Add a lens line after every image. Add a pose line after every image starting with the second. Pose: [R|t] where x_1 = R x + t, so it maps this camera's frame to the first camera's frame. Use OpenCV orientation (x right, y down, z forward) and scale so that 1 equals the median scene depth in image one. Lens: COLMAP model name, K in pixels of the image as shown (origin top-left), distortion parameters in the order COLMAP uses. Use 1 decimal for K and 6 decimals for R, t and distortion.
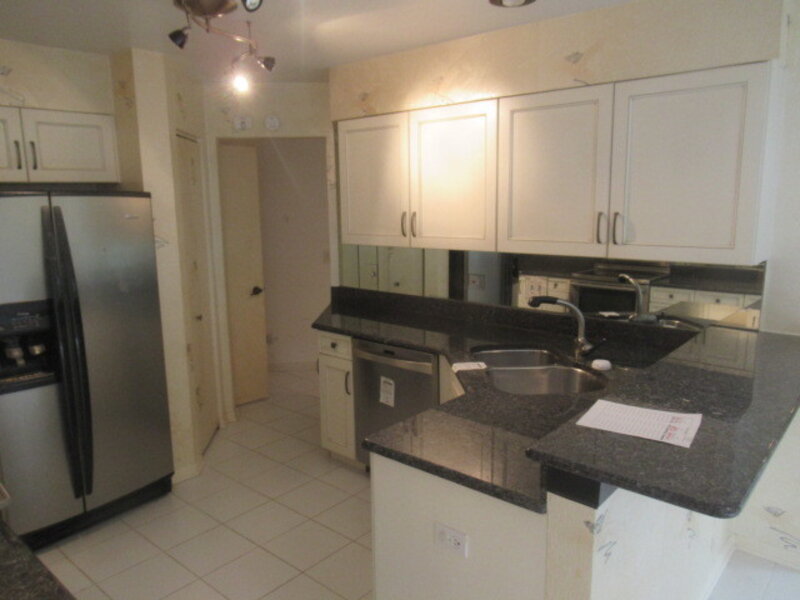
lens RADIAL K [[596.4, 0, 399.5], [0, 596.4, 305.6], [0, 0, 1]] dist [-0.014749, 0.000646]
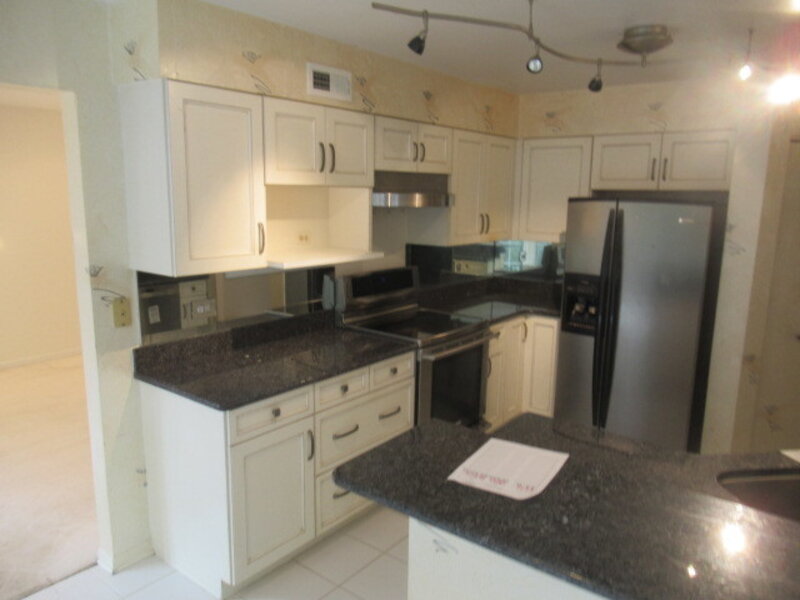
lens RADIAL K [[596.4, 0, 397.2], [0, 596.4, 302.9], [0, 0, 1]] dist [-0.014749, 0.000646]
pose [[0.055647, 0.195209, -0.979182, 0.677427], [-0.194988, 0.963943, 0.181090, -0.098066], [0.979226, 0.180852, 0.091704, 0.381237]]
